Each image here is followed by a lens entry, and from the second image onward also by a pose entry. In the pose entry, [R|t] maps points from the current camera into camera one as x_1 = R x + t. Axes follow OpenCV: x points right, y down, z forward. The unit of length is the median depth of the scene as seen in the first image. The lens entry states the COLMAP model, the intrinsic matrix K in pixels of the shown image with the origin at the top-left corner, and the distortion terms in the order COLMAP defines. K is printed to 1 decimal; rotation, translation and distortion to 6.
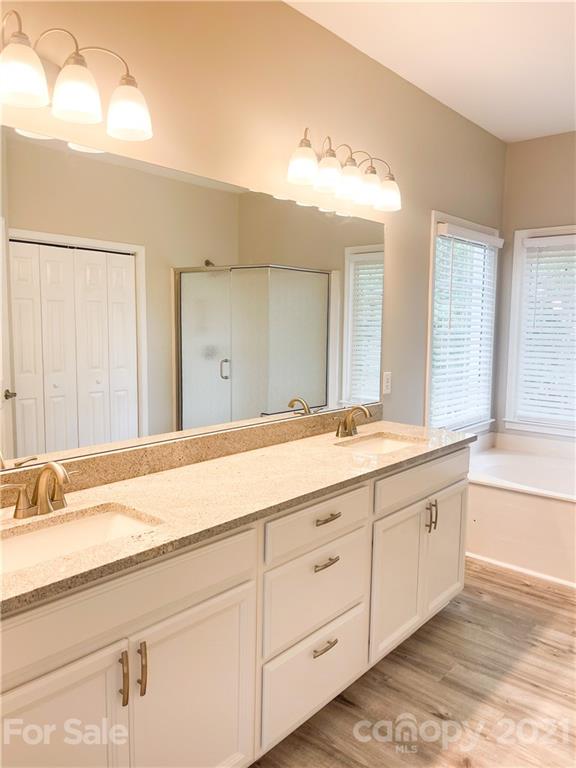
lens RADIAL K [[566.4, 0, 280.4], [0, 566.4, 375.7], [0, 0, 1]] dist [0.048329, -0.058595]
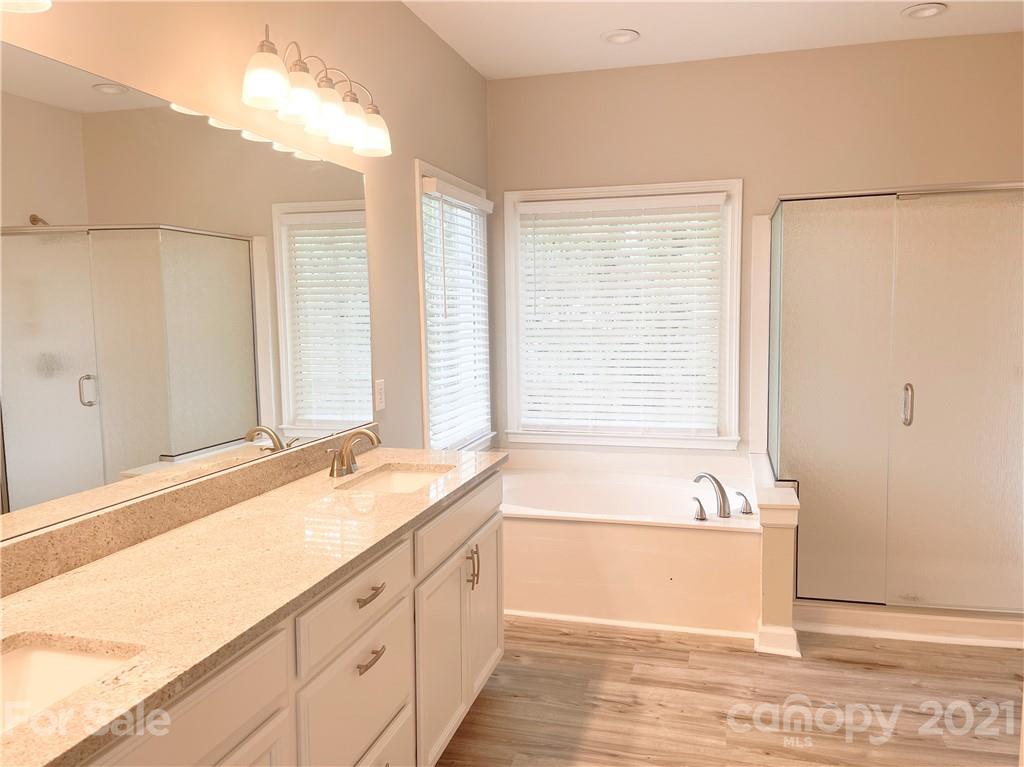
lens RADIAL K [[779.5, 0, 512.0], [0, 779.5, 383.5], [0, 0, 1]] dist [0.051202, -0.066627]
pose [[0.901195, -0.061303, 0.429056, -0.099998], [0.061458, 0.998018, 0.013508, -0.005540], [-0.429033, 0.014195, 0.903177, 0.036723]]
